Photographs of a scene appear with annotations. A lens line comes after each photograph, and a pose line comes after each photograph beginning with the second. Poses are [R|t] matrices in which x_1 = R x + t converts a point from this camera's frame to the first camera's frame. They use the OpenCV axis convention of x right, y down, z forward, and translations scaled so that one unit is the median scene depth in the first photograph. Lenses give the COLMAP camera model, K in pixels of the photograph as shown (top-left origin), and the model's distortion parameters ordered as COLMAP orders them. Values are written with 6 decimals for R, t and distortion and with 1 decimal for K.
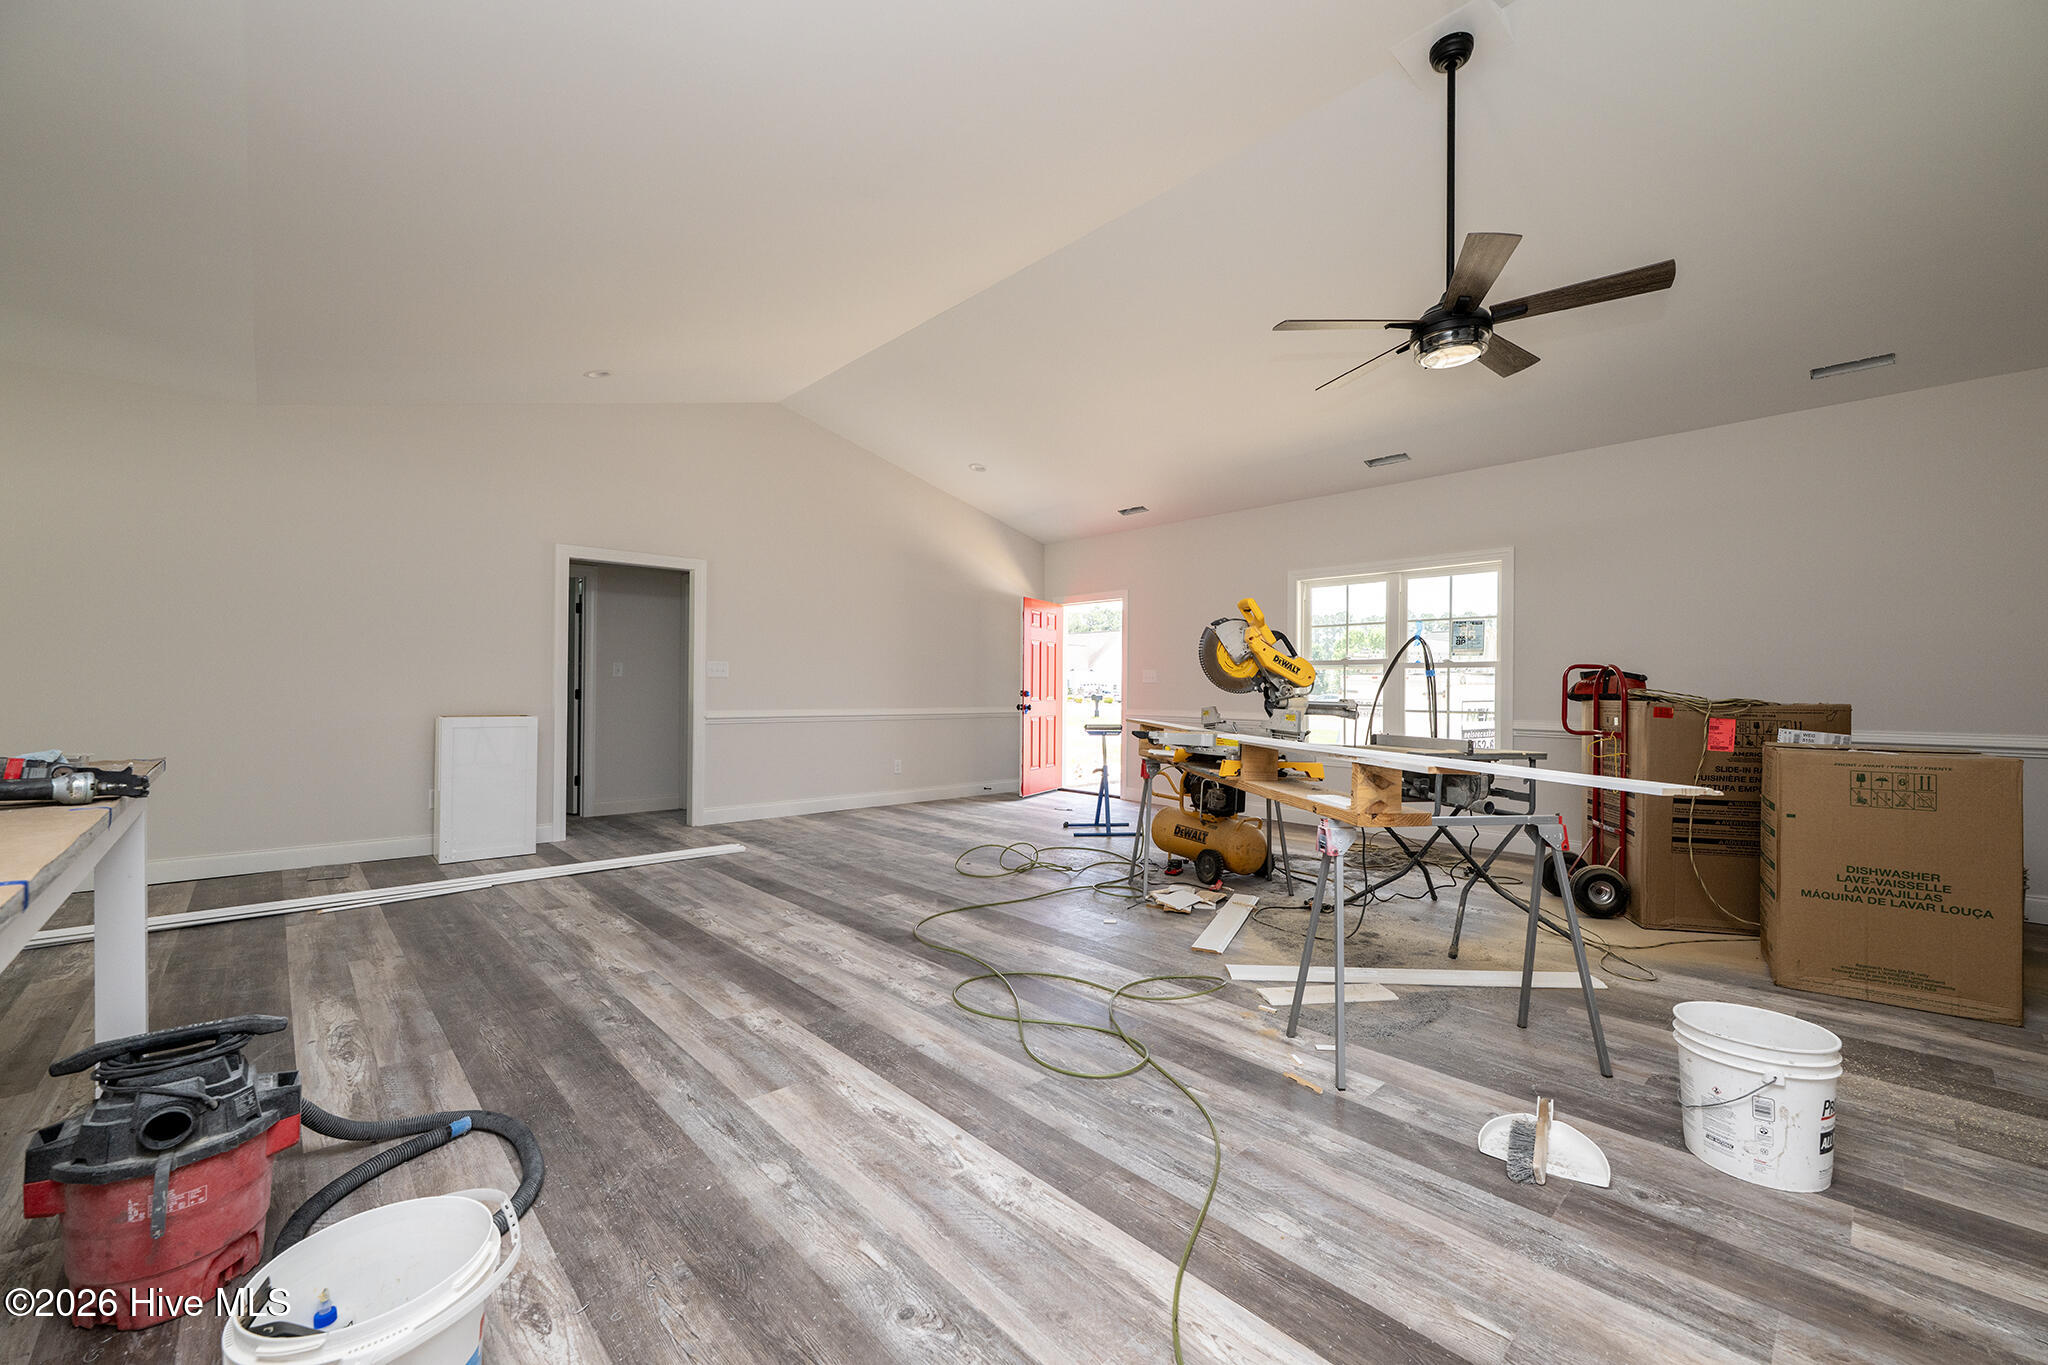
lens RADIAL K [[812.4, 0, 1027.3], [0, 812.4, 690.7], [0, 0, 1]] dist [0.000073, 0.000055]
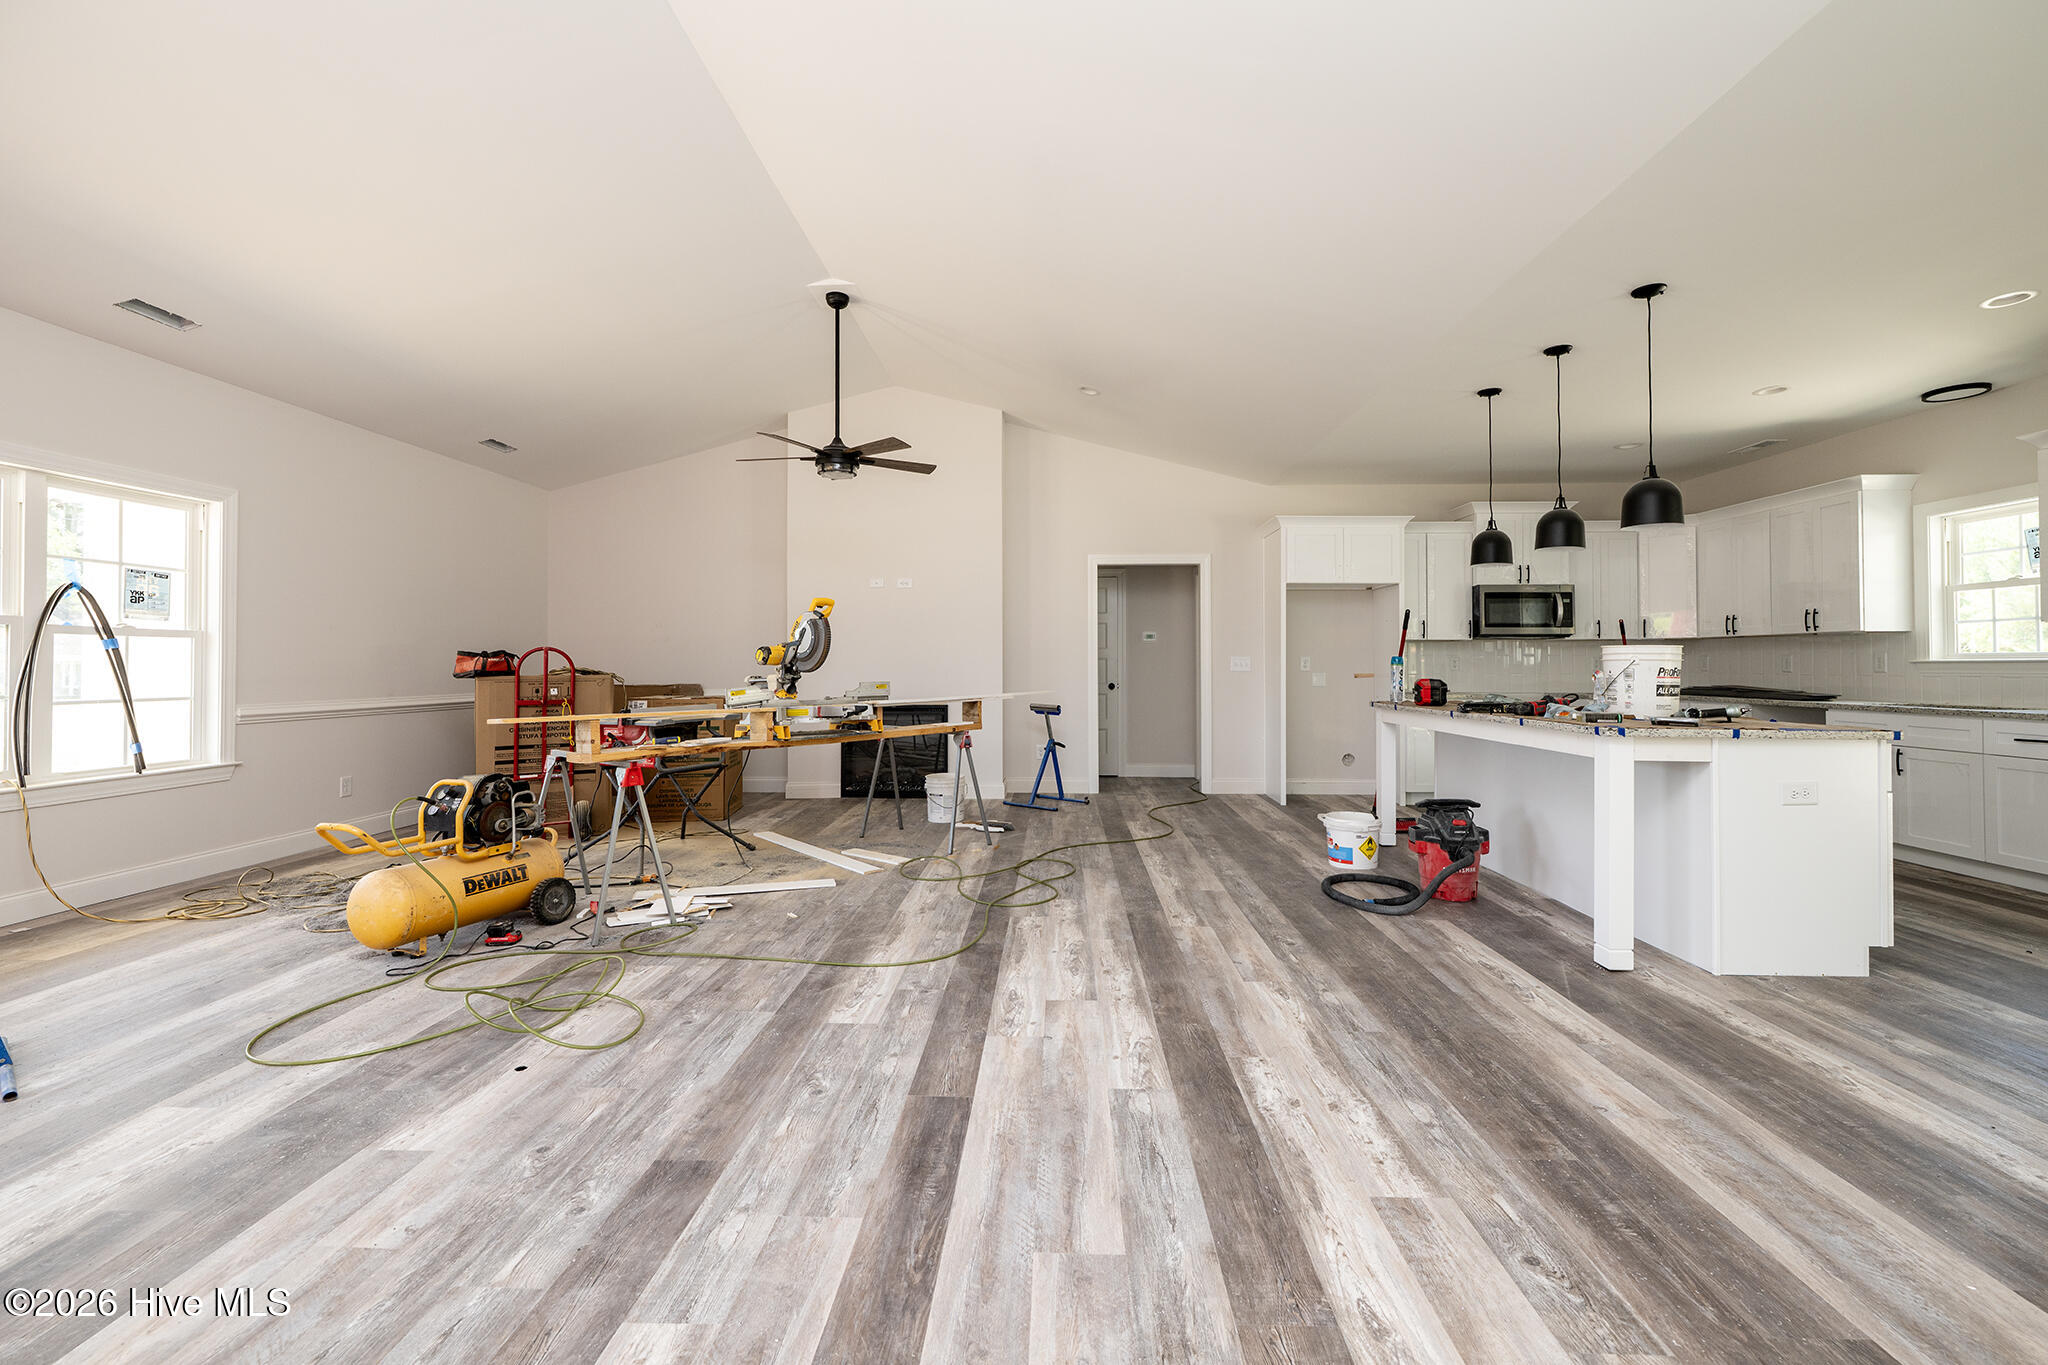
lens RADIAL K [[835.1, 0, 1022.2], [0, 835.1, 659.8], [0, 0, 1]] dist [-0.000804, 0.000073]
pose [[-0.695001, -0.000086, 0.719009, -1.001619], [0.001067, 0.999999, 0.001151, -0.017016], [-0.719008, 0.001567, -0.695000, 1.907262]]
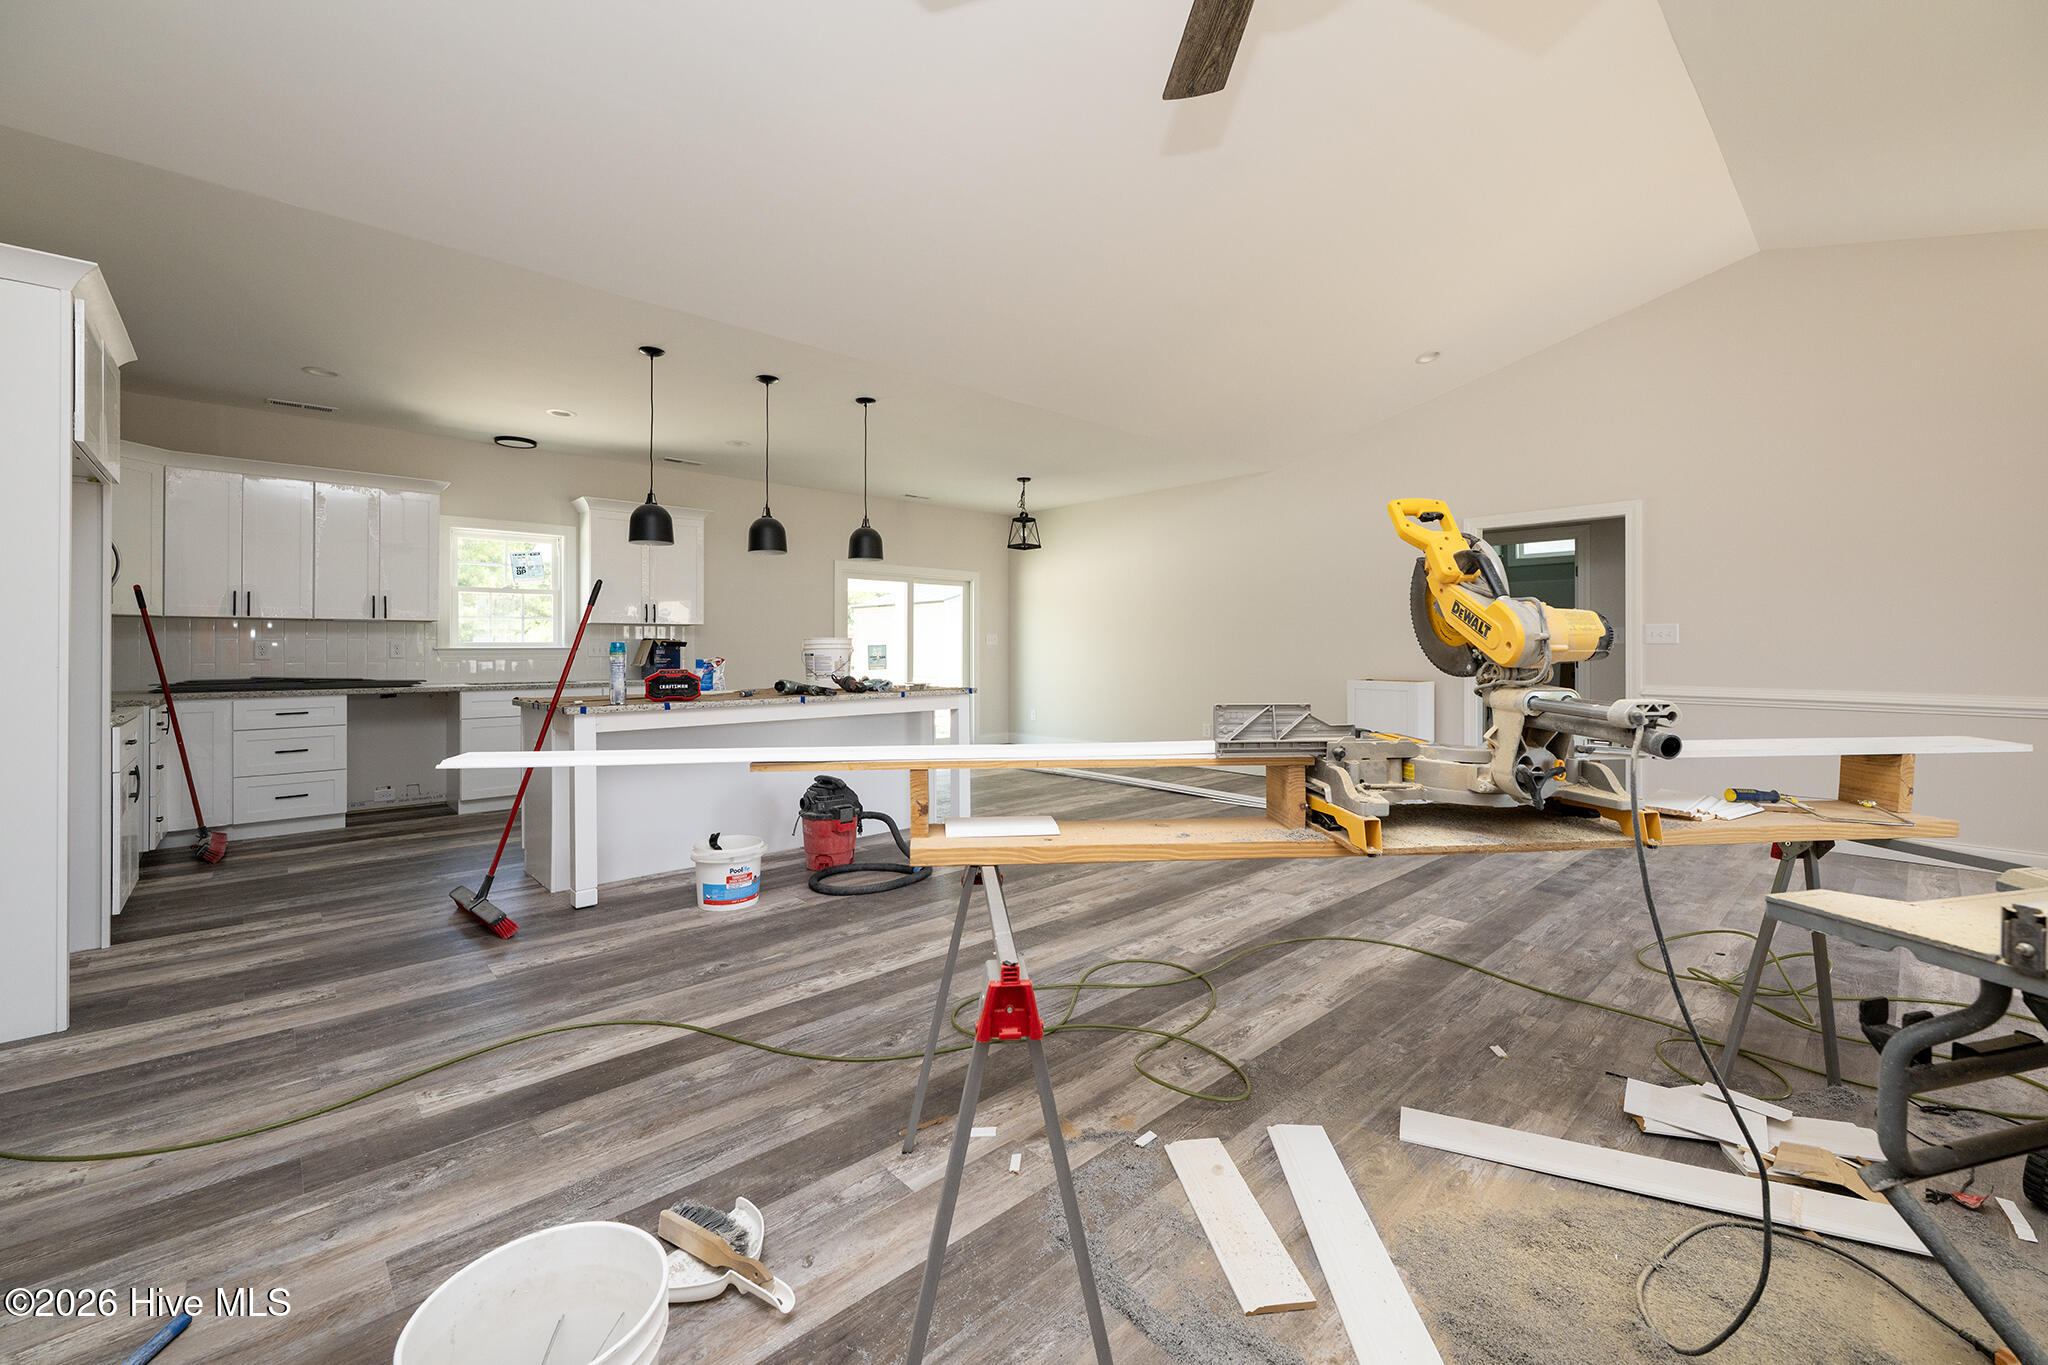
lens RADIAL K [[837.1, 0, 1032.9], [0, 837.1, 642.7], [0, 0, 1]] dist [-0.001663, 0.000016]
pose [[-0.005432, -0.009572, -0.999939, 0.929903], [-0.005652, 0.999939, -0.009541, -0.012172], [0.999969, 0.005600, -0.005486, 0.849570]]
